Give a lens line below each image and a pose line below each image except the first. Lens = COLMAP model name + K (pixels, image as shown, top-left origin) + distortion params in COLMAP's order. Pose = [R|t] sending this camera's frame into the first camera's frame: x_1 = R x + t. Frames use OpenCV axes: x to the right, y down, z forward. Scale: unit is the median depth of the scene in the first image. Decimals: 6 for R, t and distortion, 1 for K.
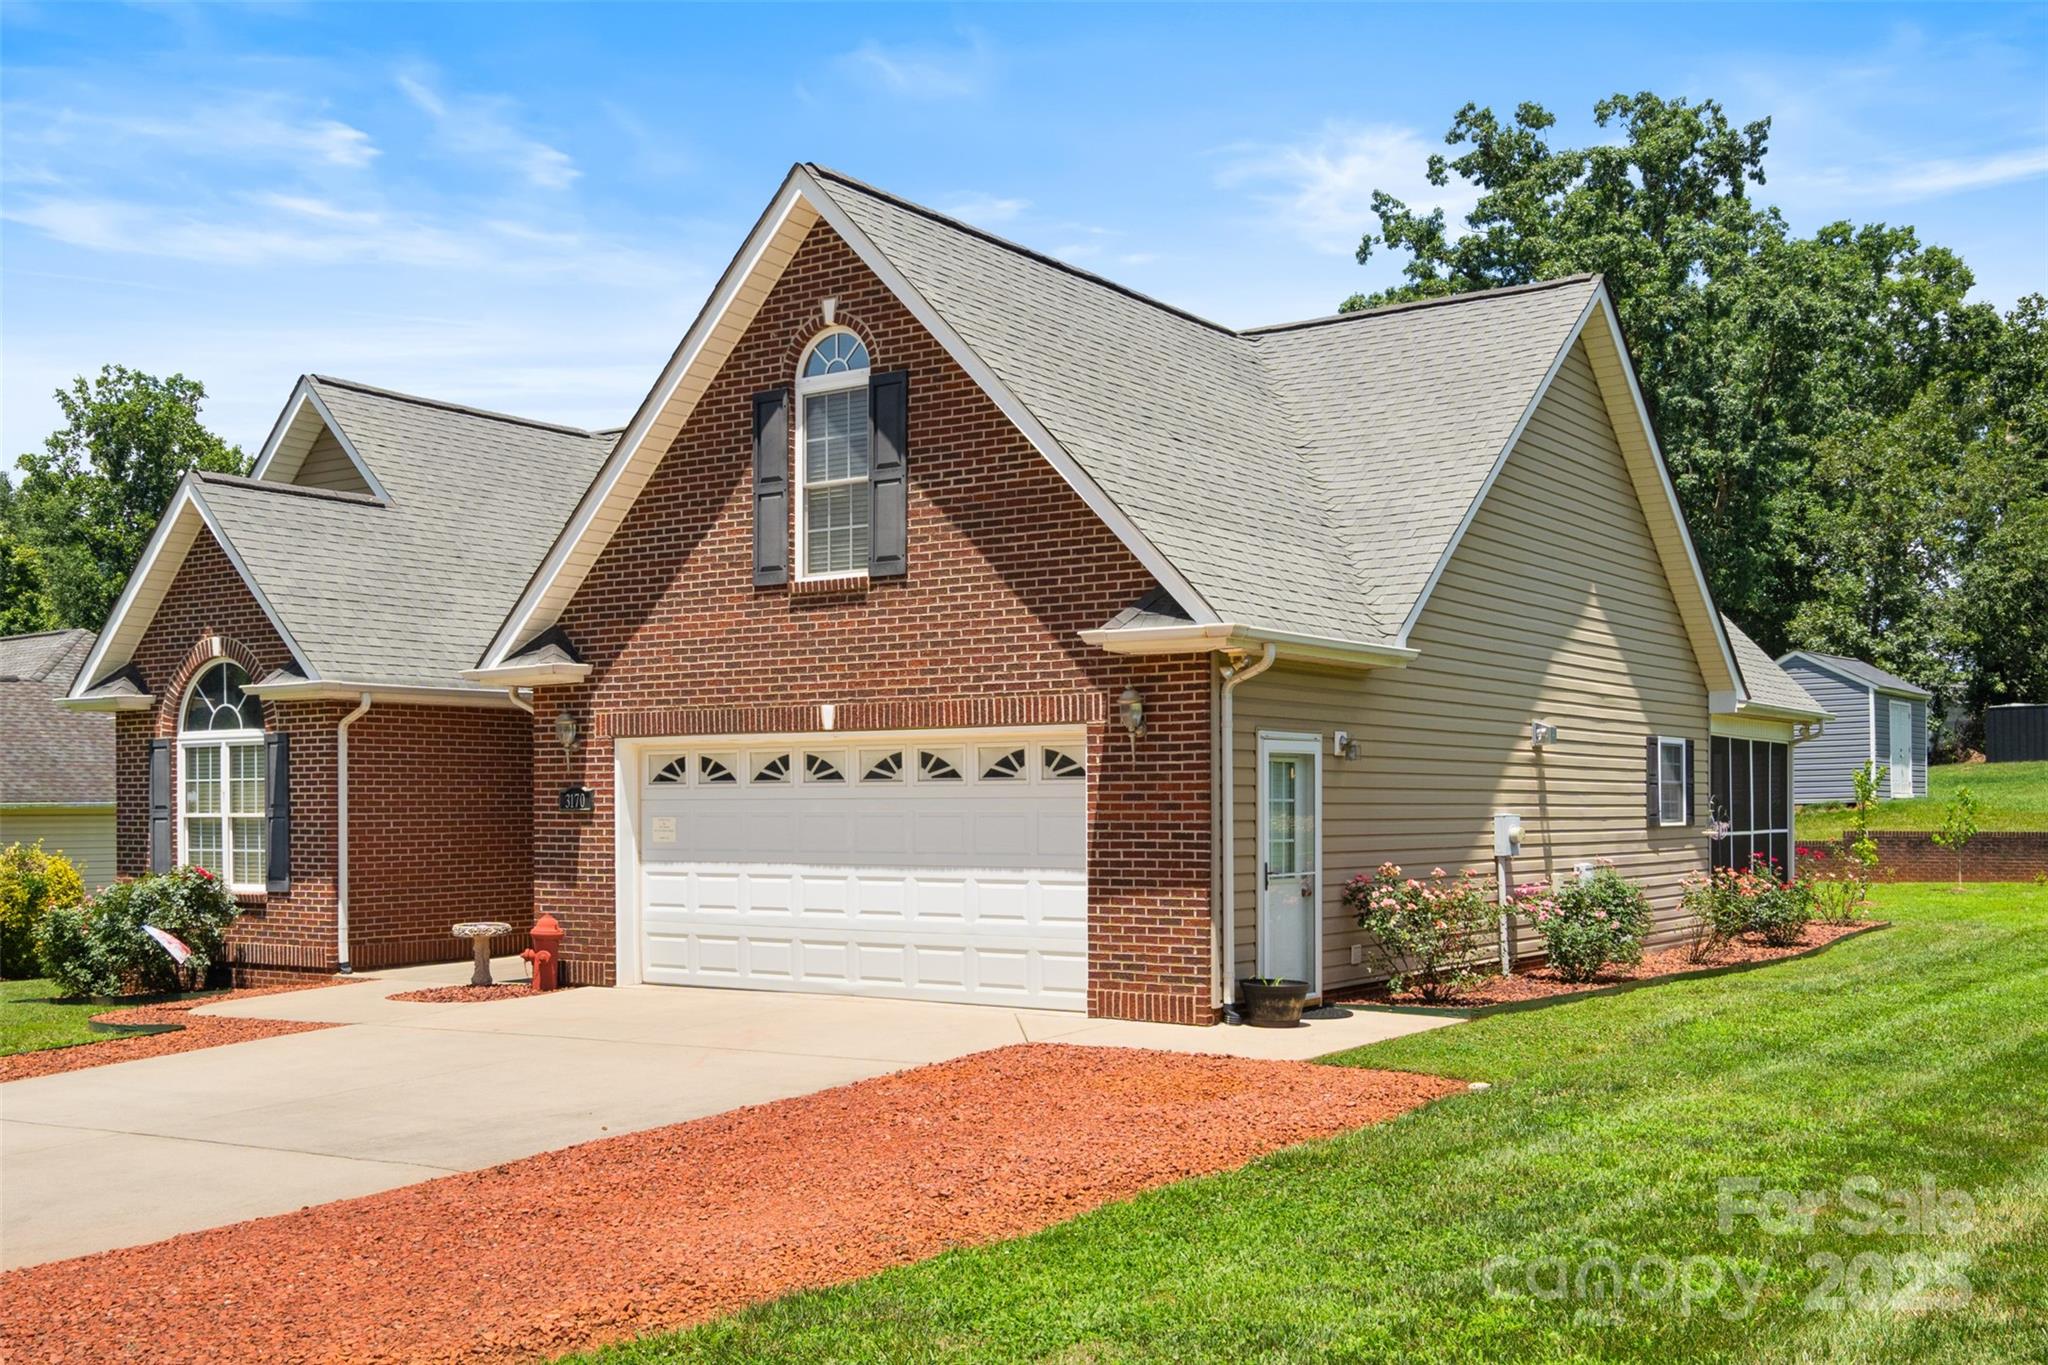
lens RADIAL K [[2018.7, 0, 1032.6], [0, 2018.7, 812.4], [0, 0, 1]] dist [0.005362, 0.000000]
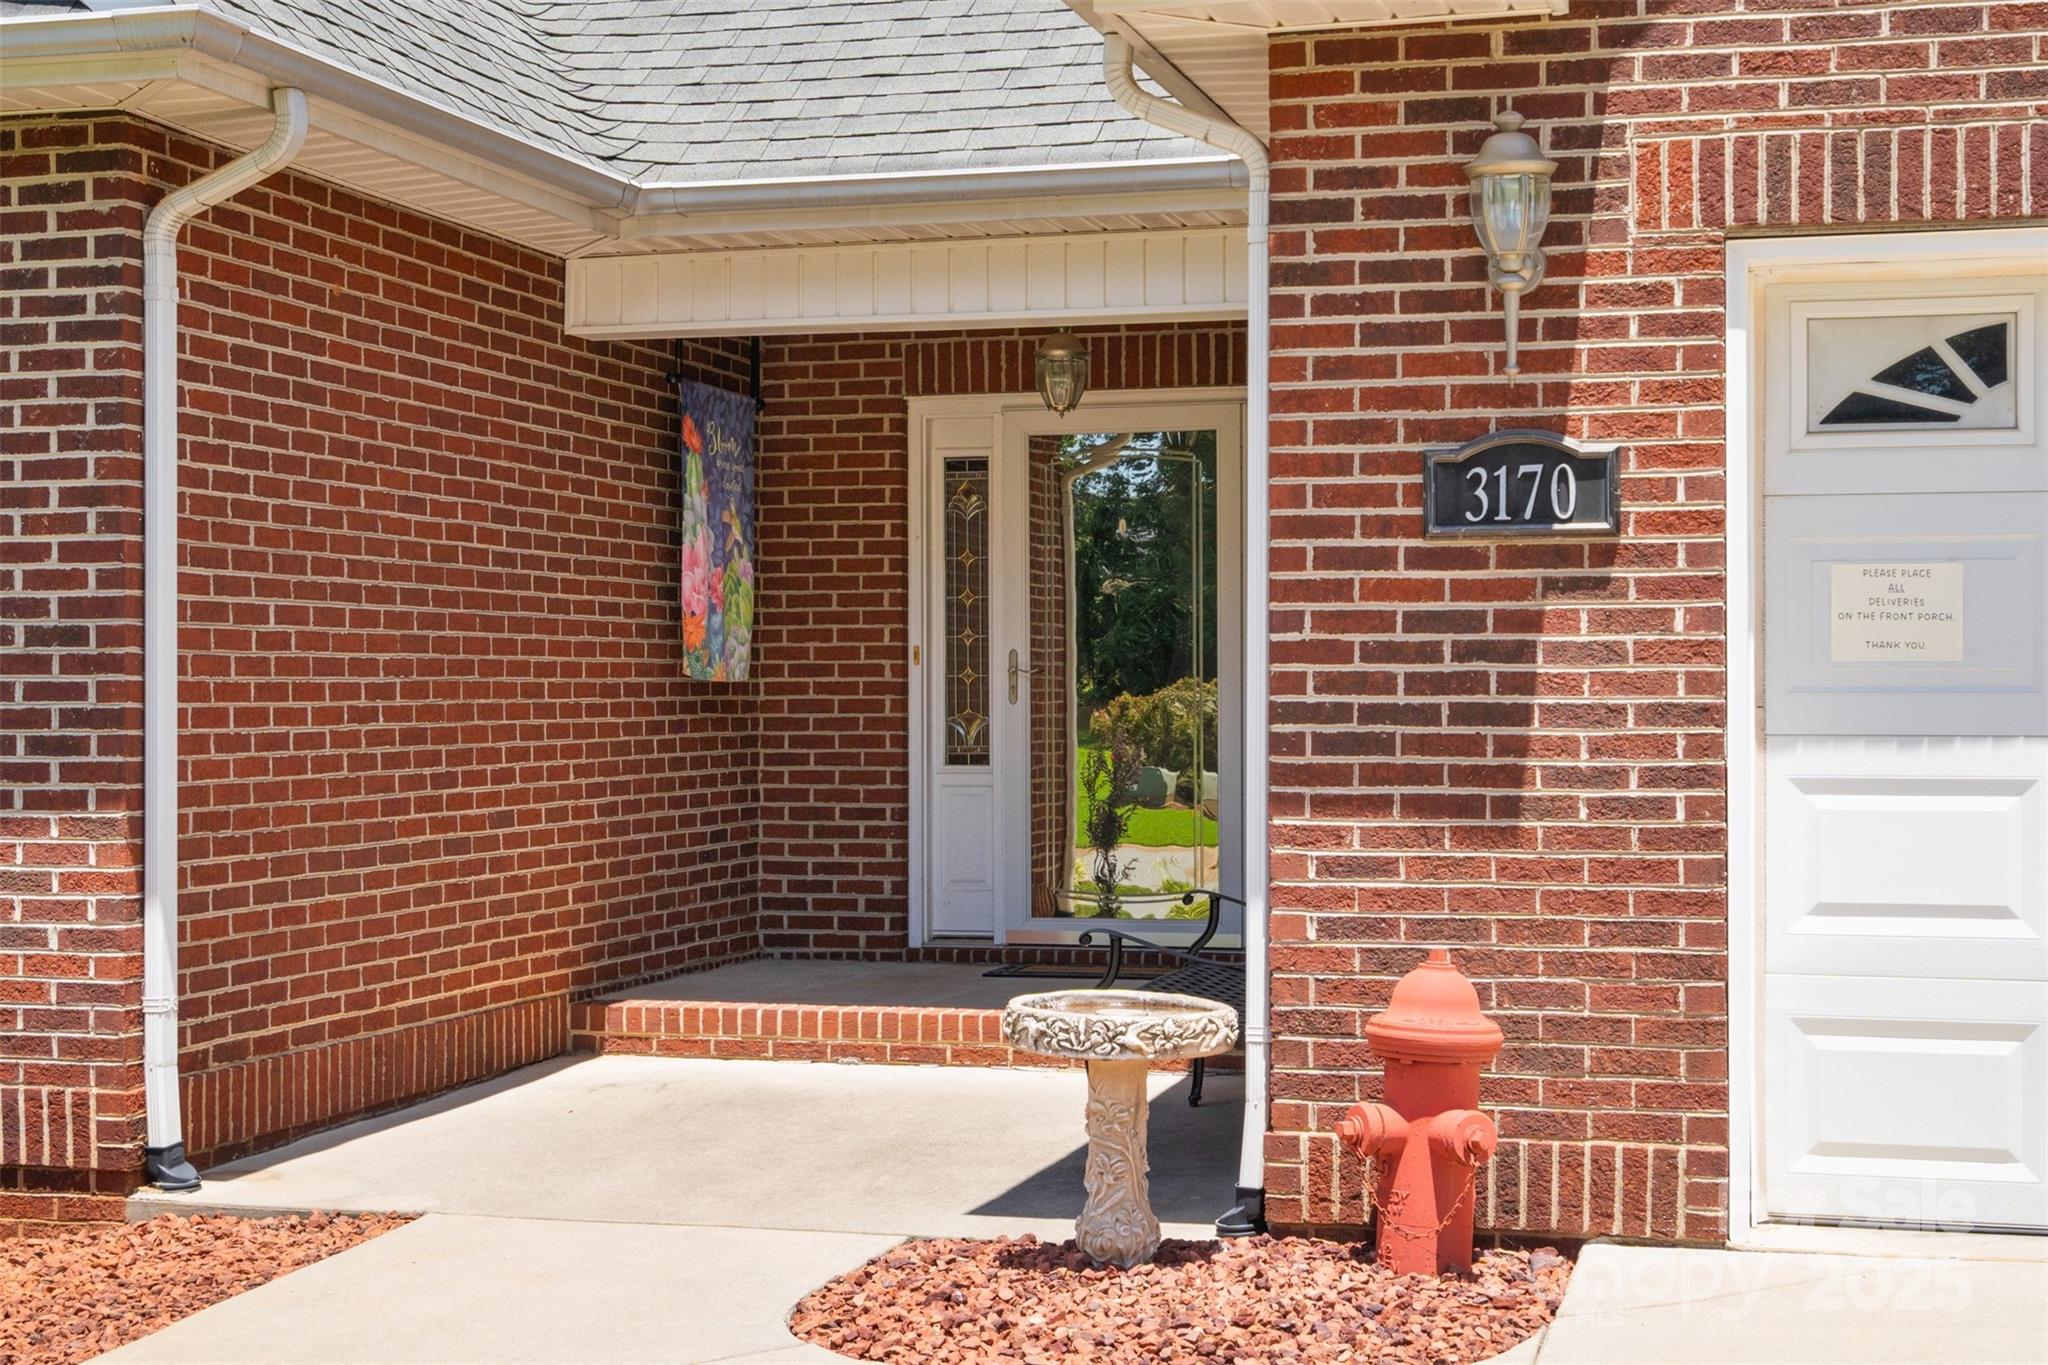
lens RADIAL K [[3013.0, 0, 1031.4], [0, 3013.0, 680.1], [0, 0, 1]] dist [0.004468, 0.000000]
pose [[0.945886, 0.006611, 0.324432, -0.411551], [-0.003233, 0.999935, -0.010951, 0.021821], [-0.324483, 0.009309, 0.945846, 0.685717]]
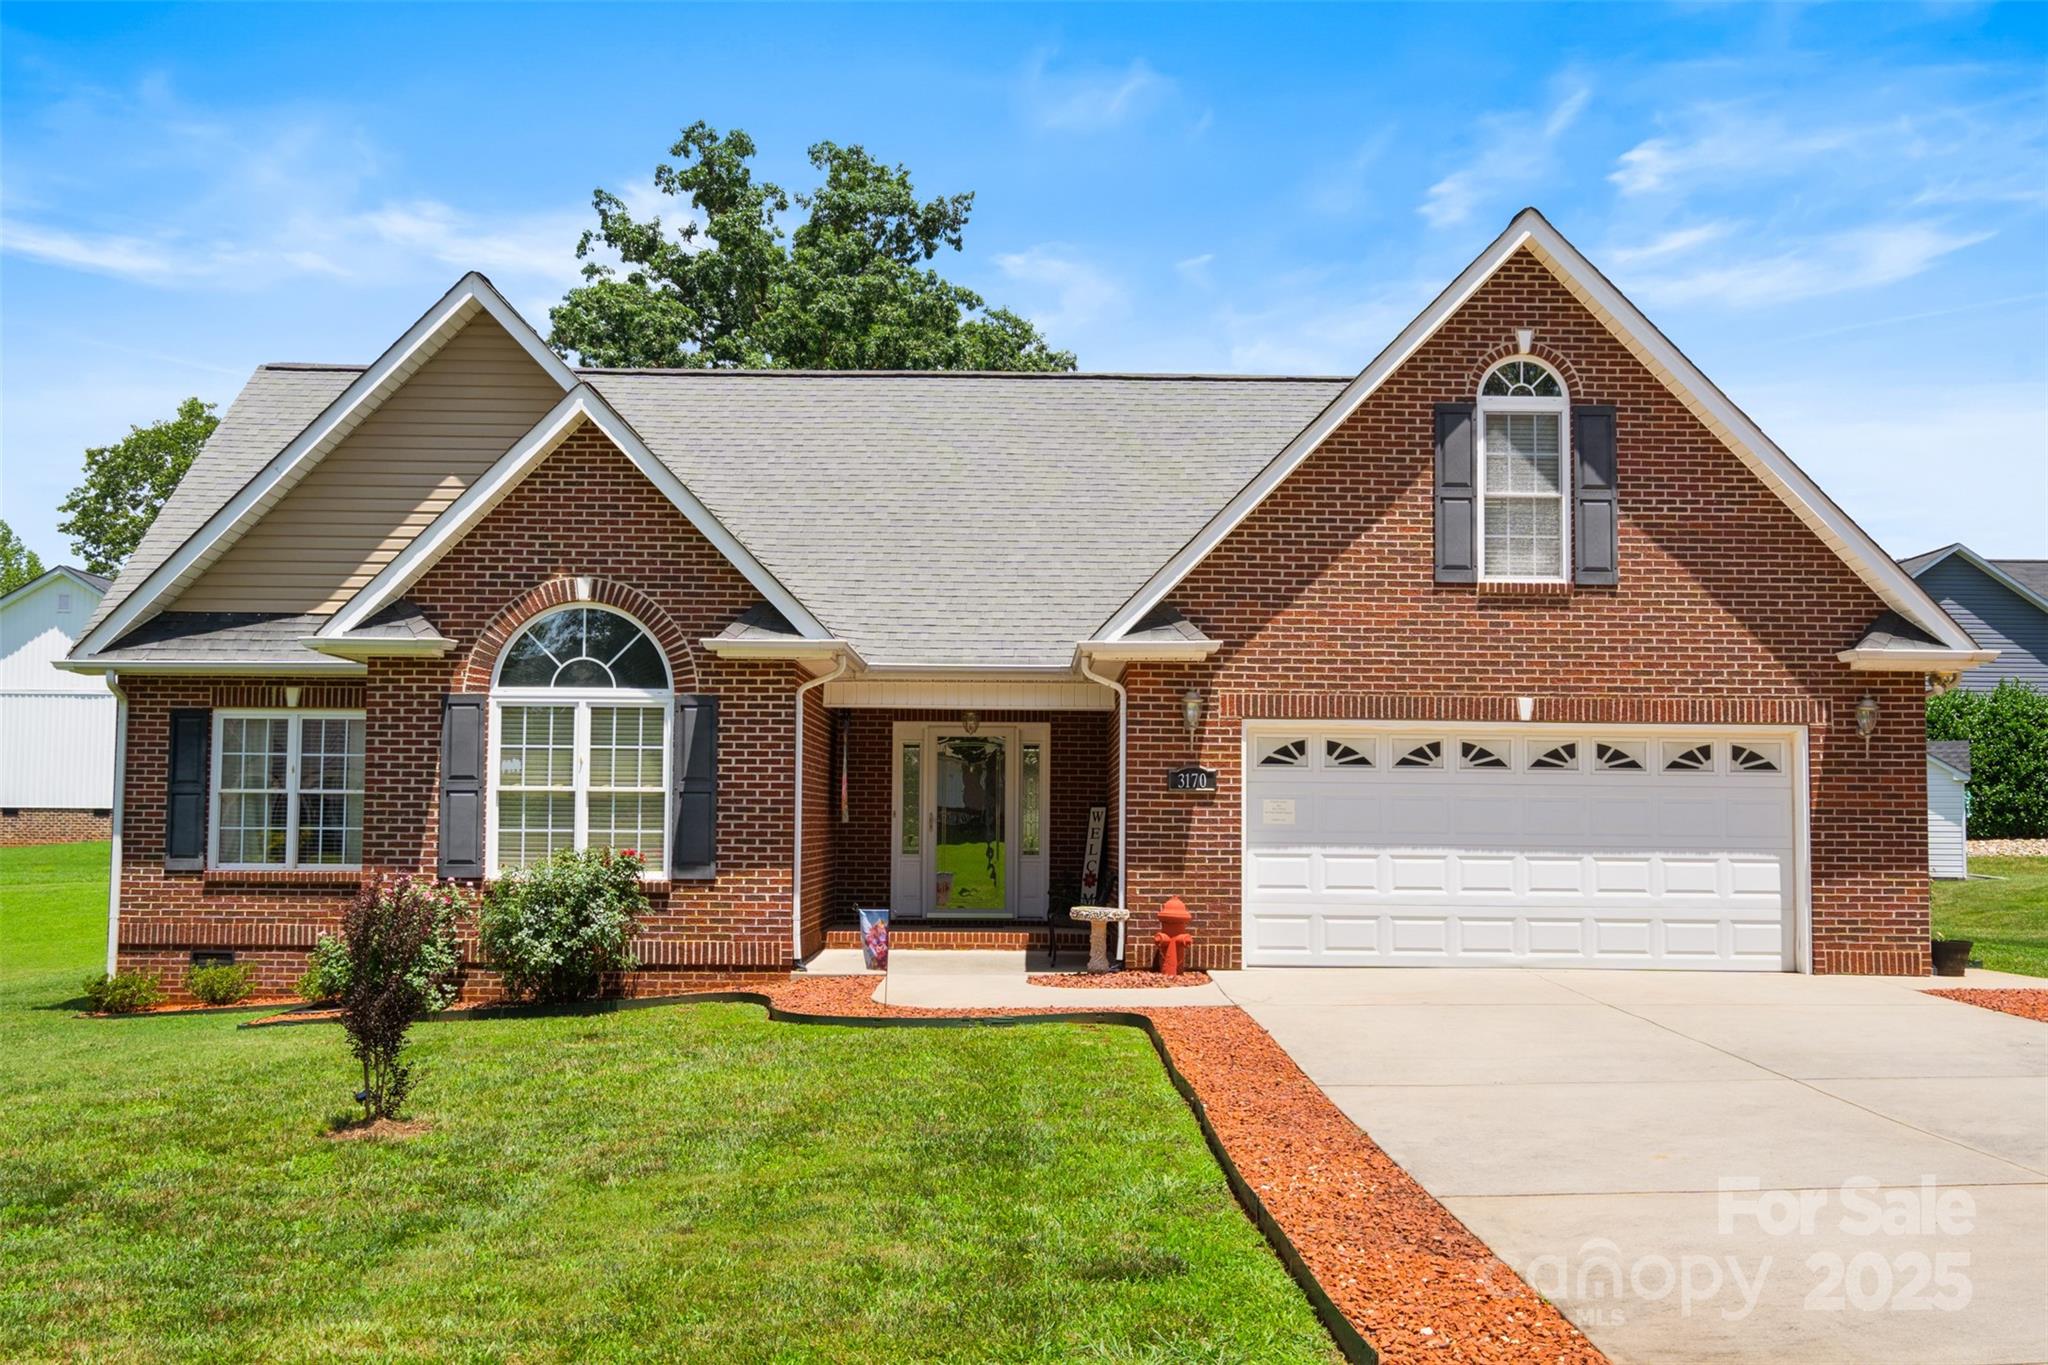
lens RADIAL K [[2131.1, 0, 1018.9], [0, 2131.1, 676.4], [0, 0, 1]] dist [0.005010, 0.000000]
pose [[0.821897, 0.054533, 0.567019, -0.906387], [-0.011888, 0.996832, -0.078638, 0.026780], [-0.569512, 0.057891, 0.819942, 0.198872]]
